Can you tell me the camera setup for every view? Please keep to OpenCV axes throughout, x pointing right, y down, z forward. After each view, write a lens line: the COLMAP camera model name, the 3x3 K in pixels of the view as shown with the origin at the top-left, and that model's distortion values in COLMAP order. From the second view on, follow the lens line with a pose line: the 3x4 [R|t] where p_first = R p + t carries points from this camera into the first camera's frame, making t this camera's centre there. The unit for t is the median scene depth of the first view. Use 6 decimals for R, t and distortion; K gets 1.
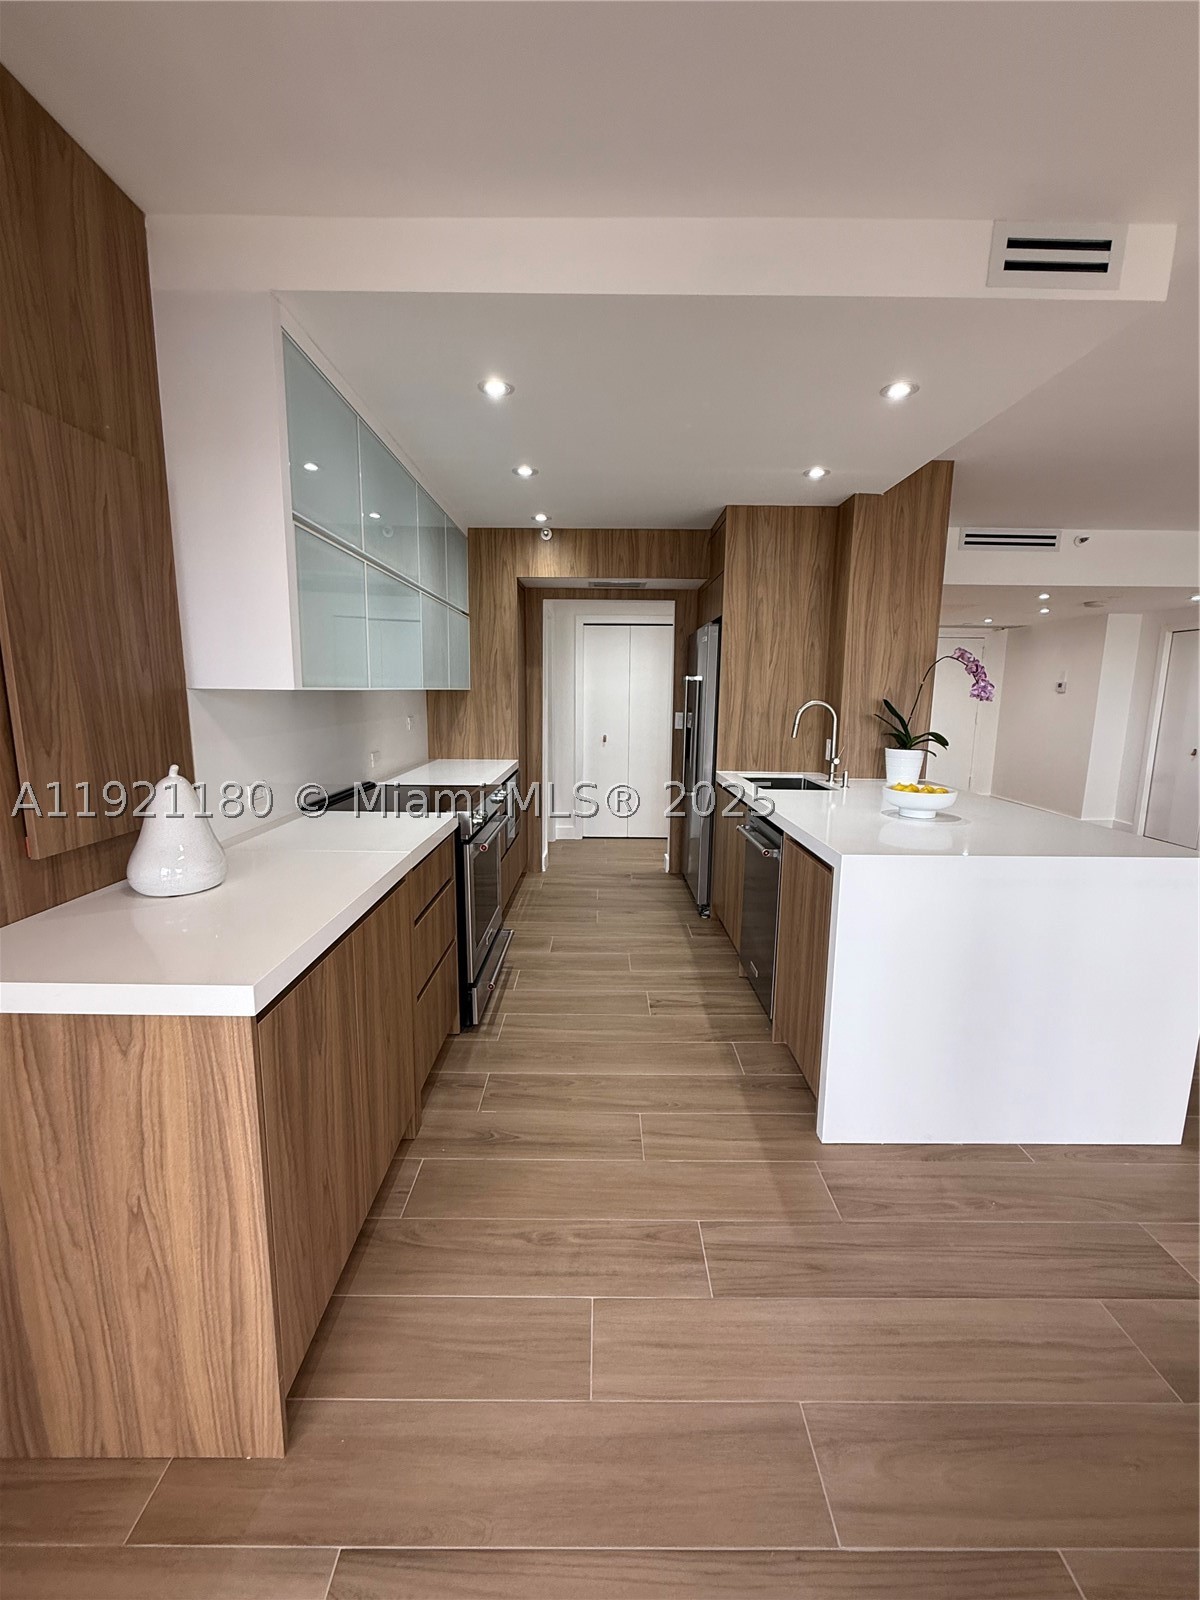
lens RADIAL K [[642.2, 0, 596.4], [0, 642.2, 801.5], [0, 0, 1]] dist [0.001675, -0.000177]
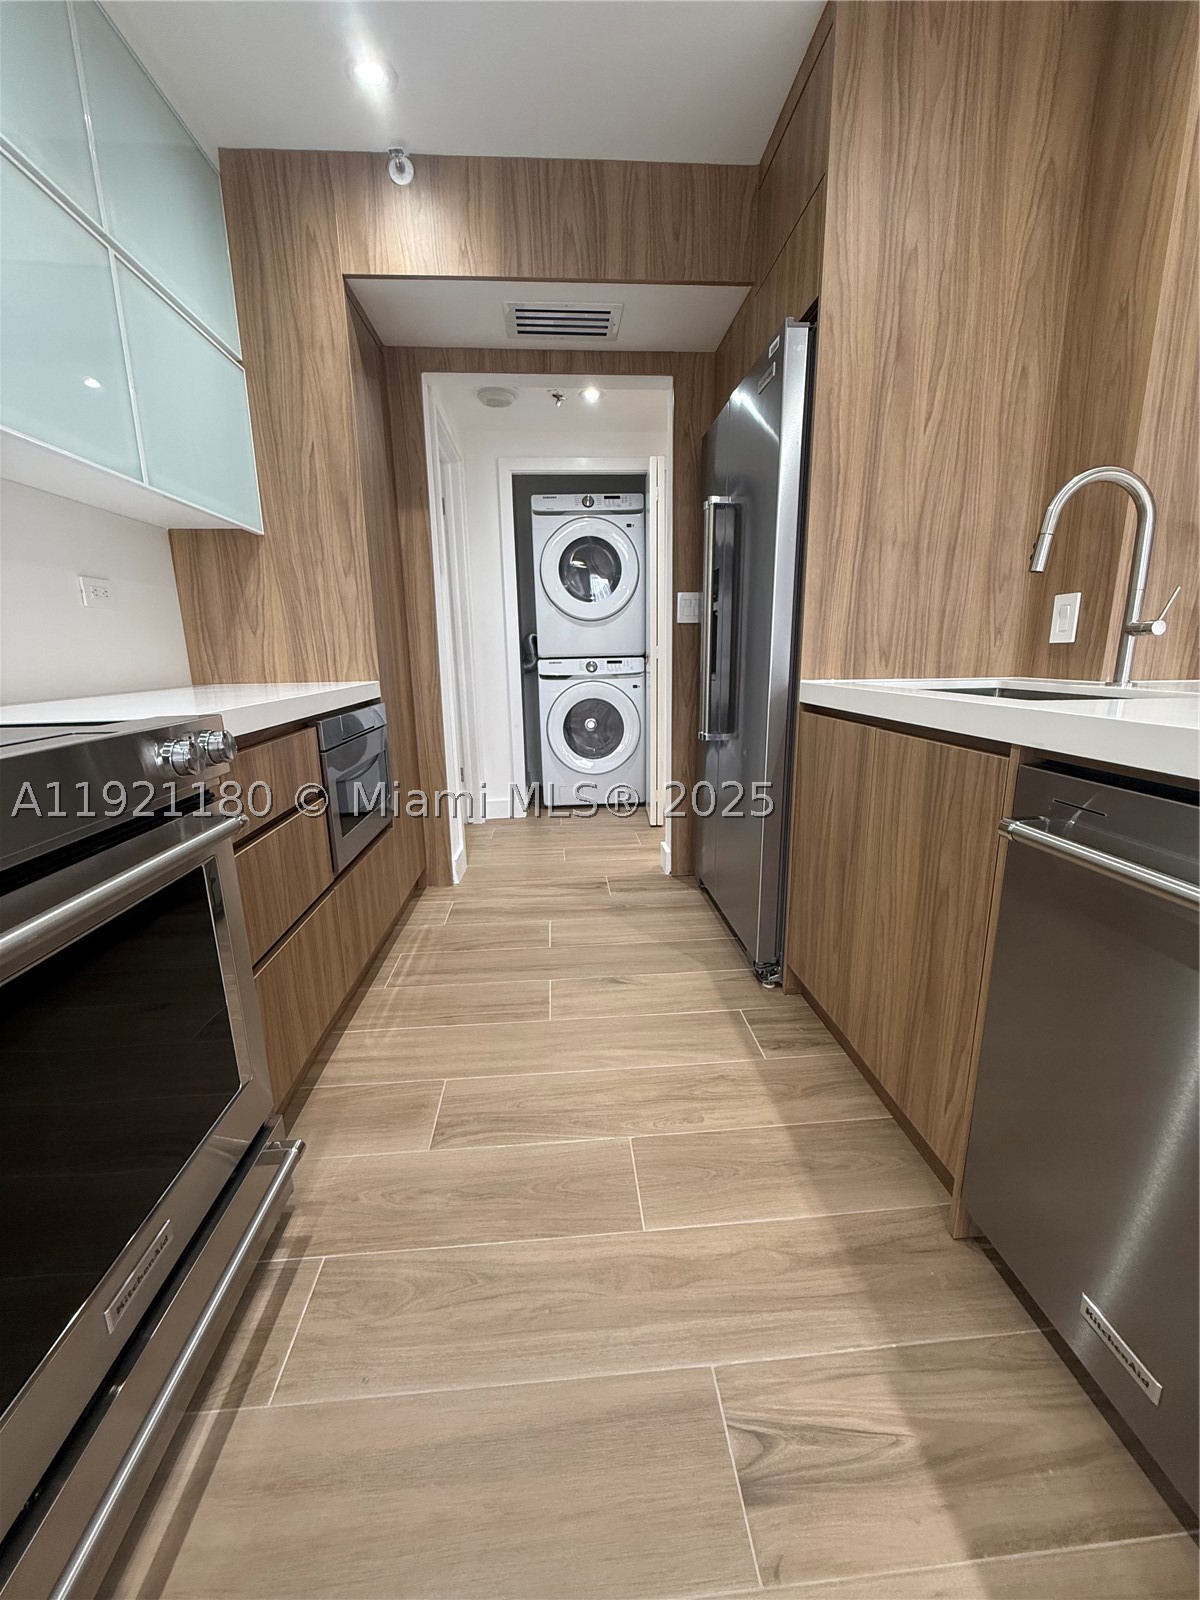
lens RADIAL K [[642.2, 0, 598.7], [0, 642.2, 790.4], [0, 0, 1]] dist [0.001675, -0.000177]
pose [[0.996565, -0.042183, 0.071264, 0.010711], [0.038485, 0.997879, 0.052498, 0.000777], [-0.073328, -0.049575, 0.996075, 0.560163]]
